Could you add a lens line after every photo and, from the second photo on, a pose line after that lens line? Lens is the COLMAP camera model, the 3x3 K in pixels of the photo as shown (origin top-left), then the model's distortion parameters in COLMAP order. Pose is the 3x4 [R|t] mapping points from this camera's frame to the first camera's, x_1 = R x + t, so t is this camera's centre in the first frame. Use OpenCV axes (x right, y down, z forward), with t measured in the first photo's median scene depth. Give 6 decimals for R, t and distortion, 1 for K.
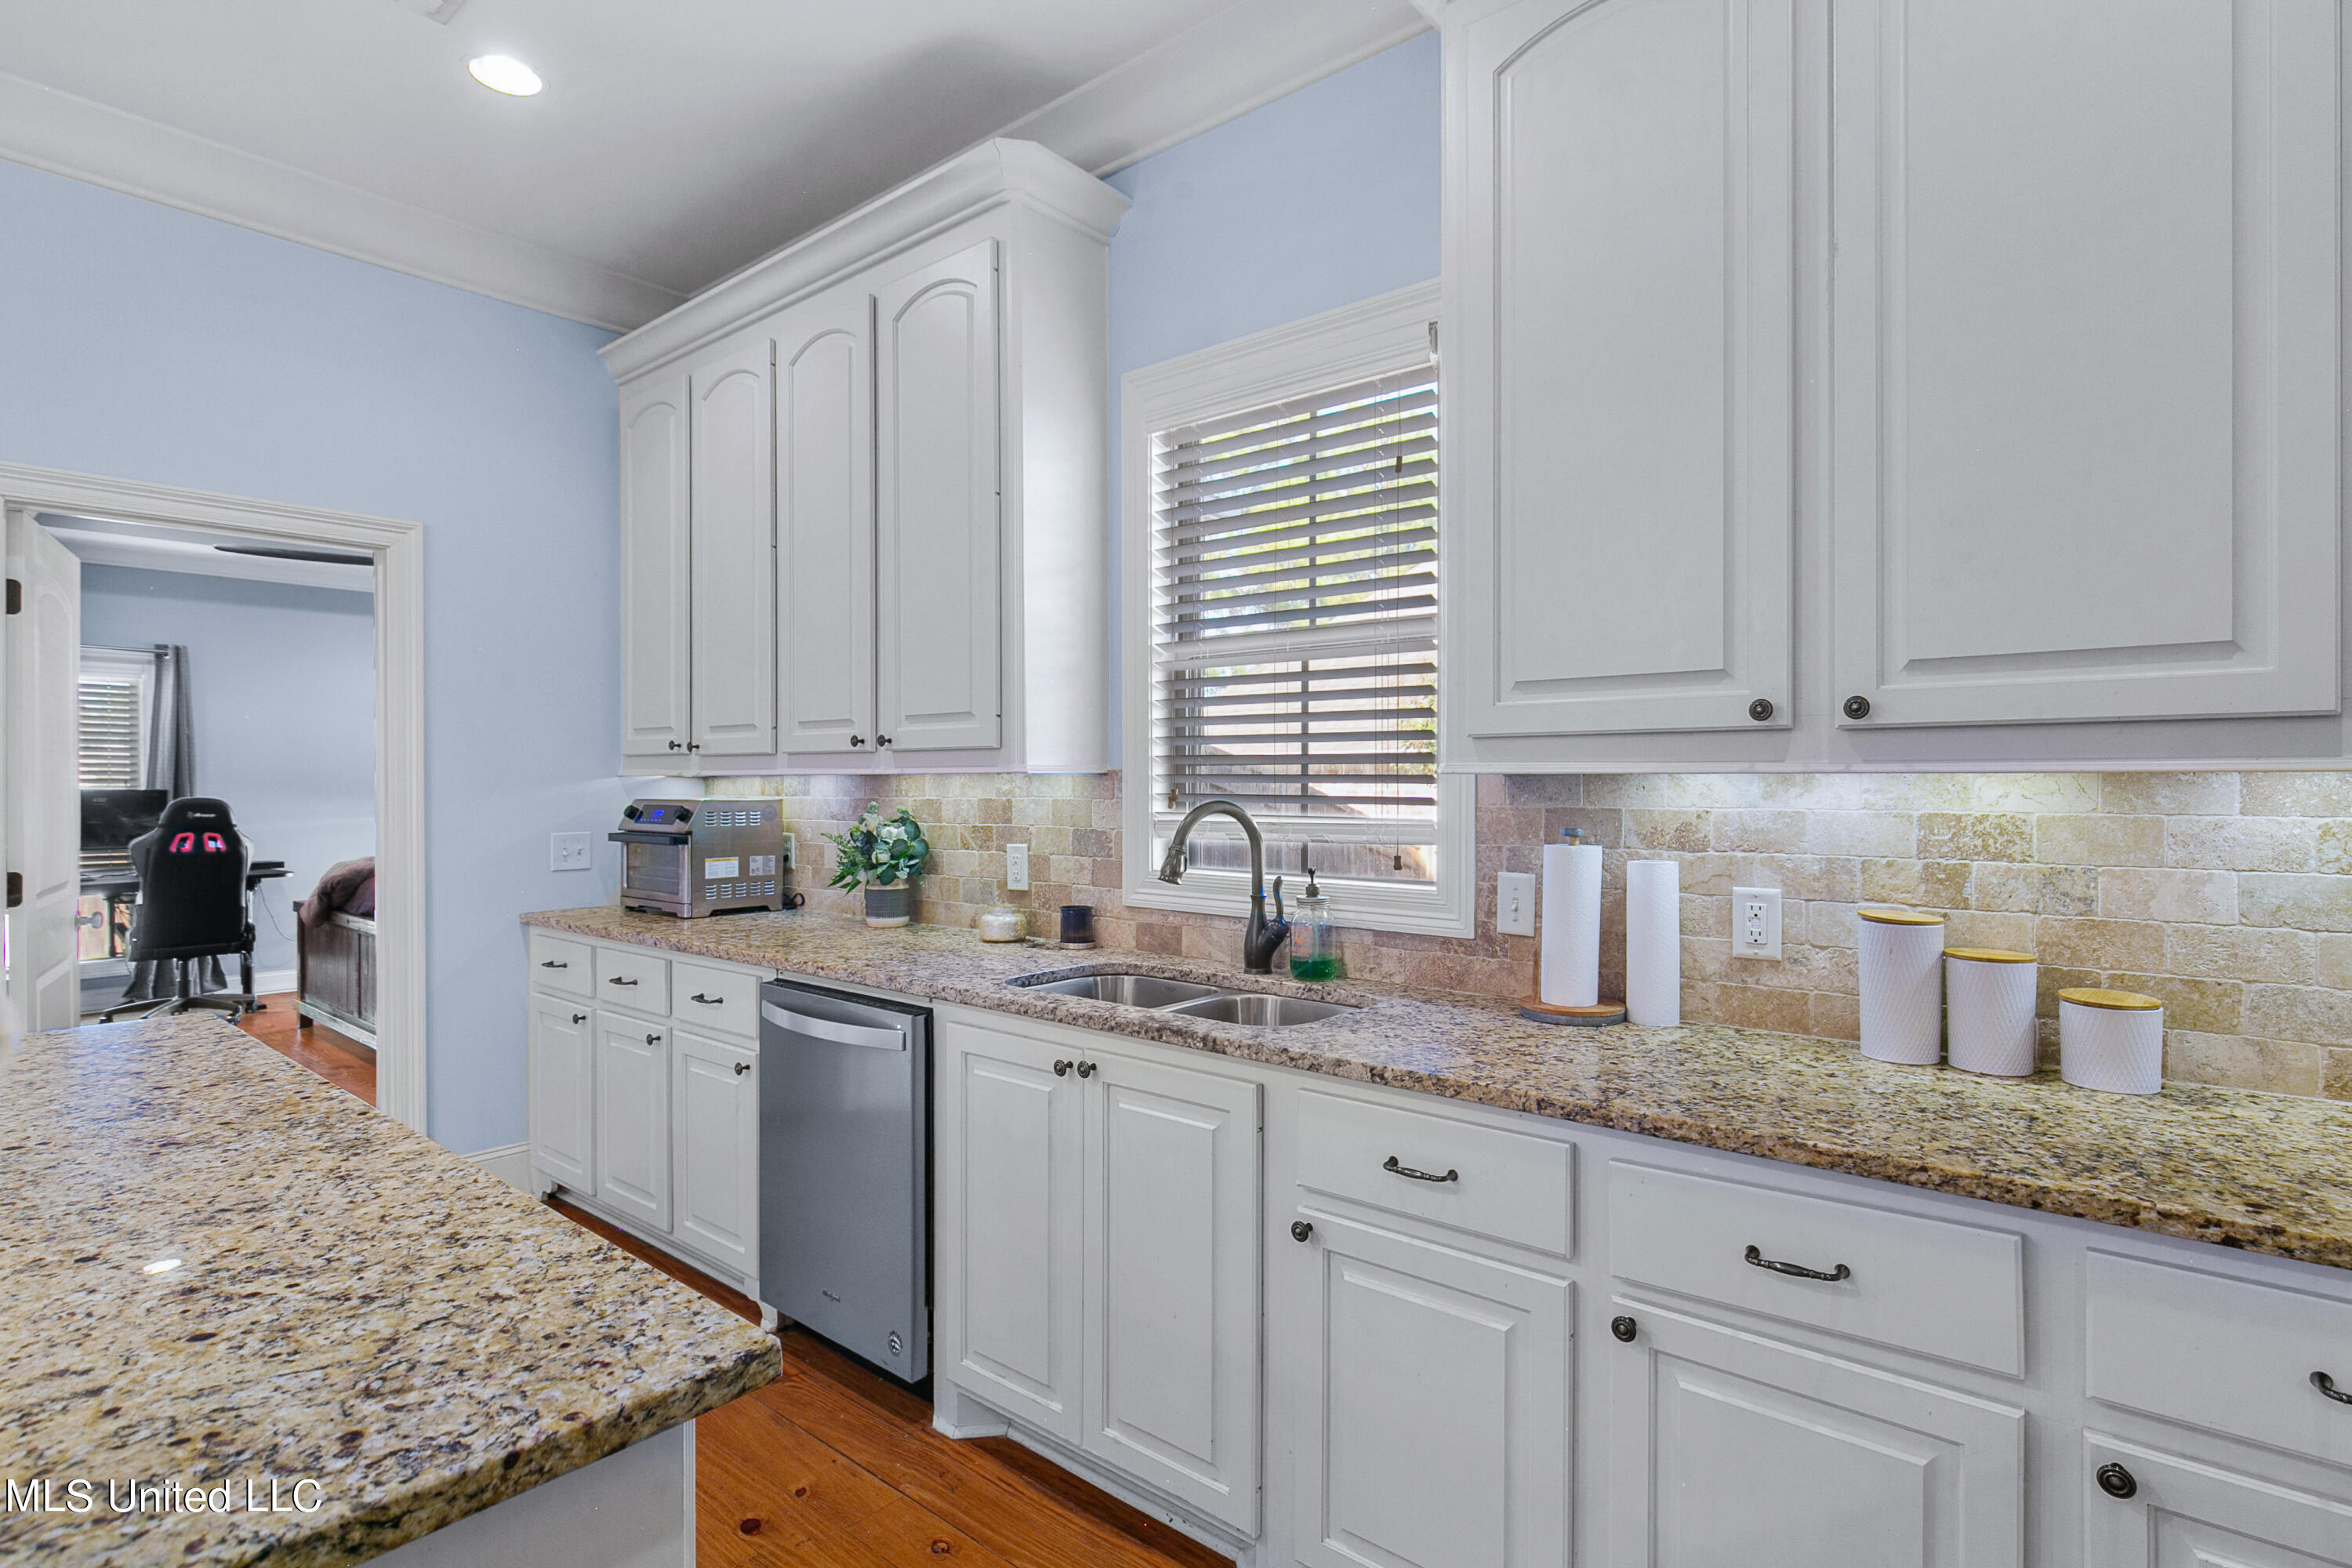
lens RADIAL K [[1144.0, 0, 1190.4], [0, 1144.0, 790.1], [0, 0, 1]] dist [0.005511, -0.000533]
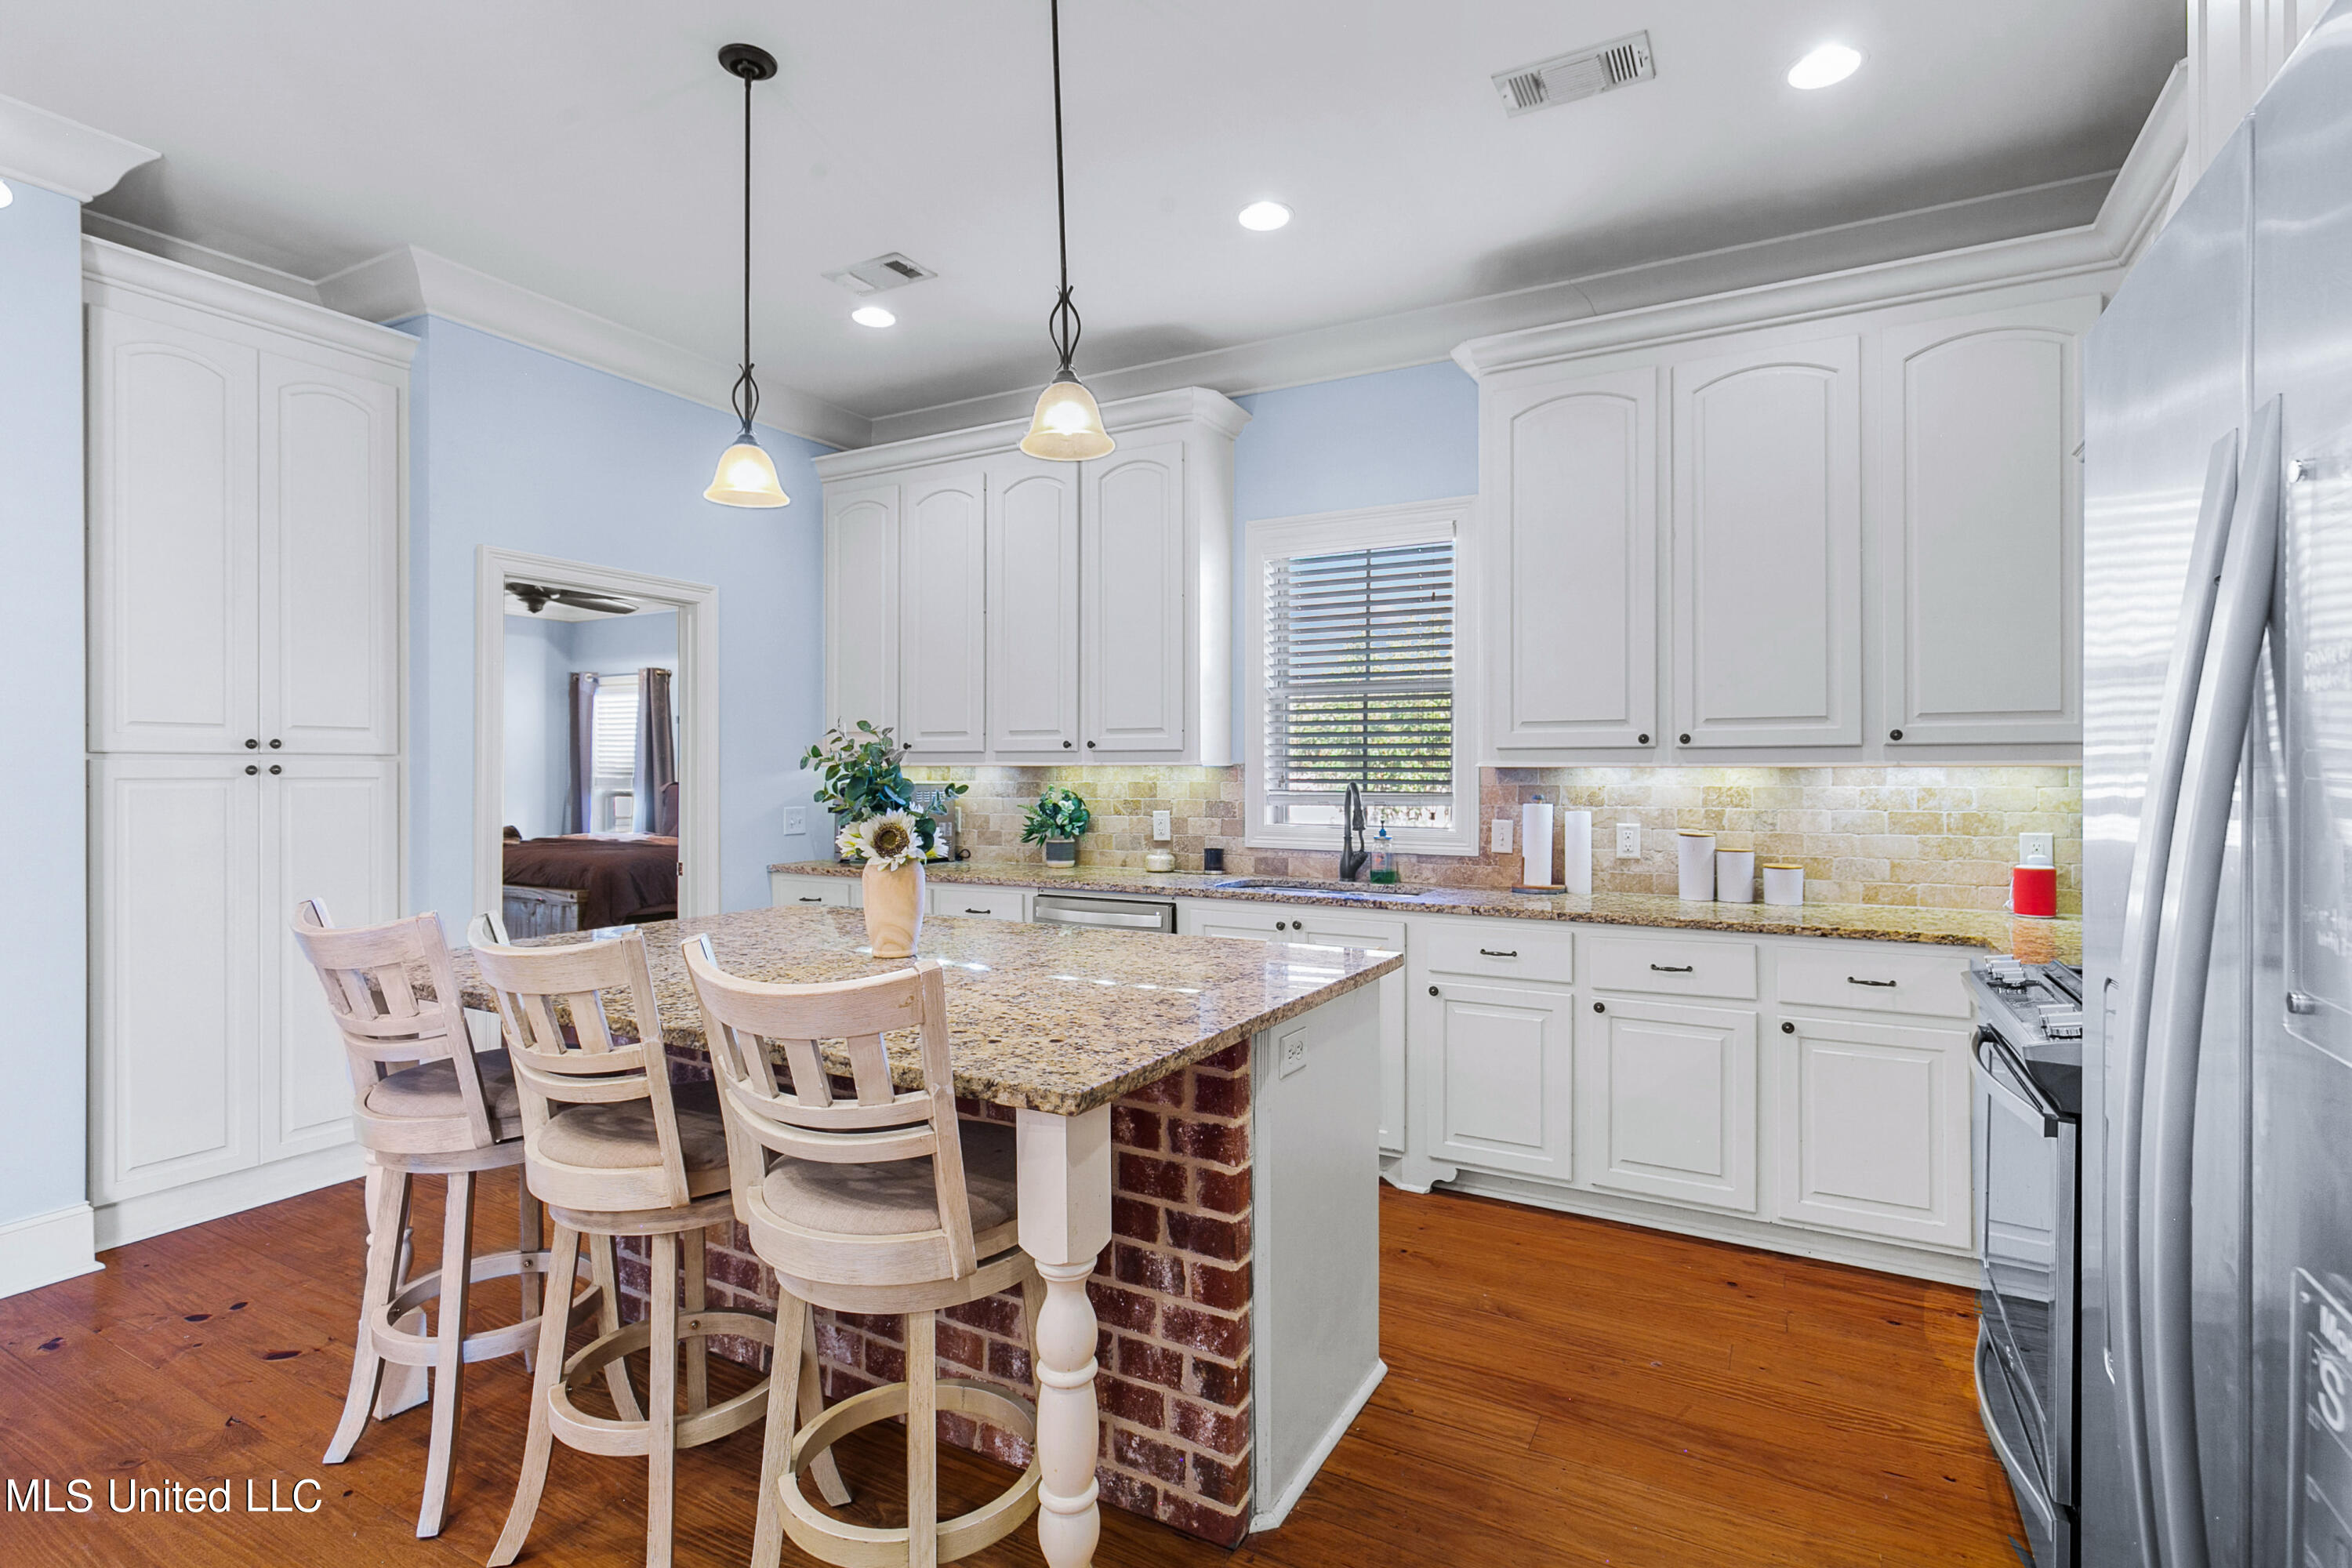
lens RADIAL K [[1144.0, 0, 1163.1], [0, 1144.0, 774.7], [0, 0, 1]] dist [0.005511, -0.000533]
pose [[0.981718, 0.001630, 0.190336, -0.626170], [-0.000528, 0.999983, -0.005841, 0.009724], [-0.190342, 0.005634, 0.981702, -0.745676]]
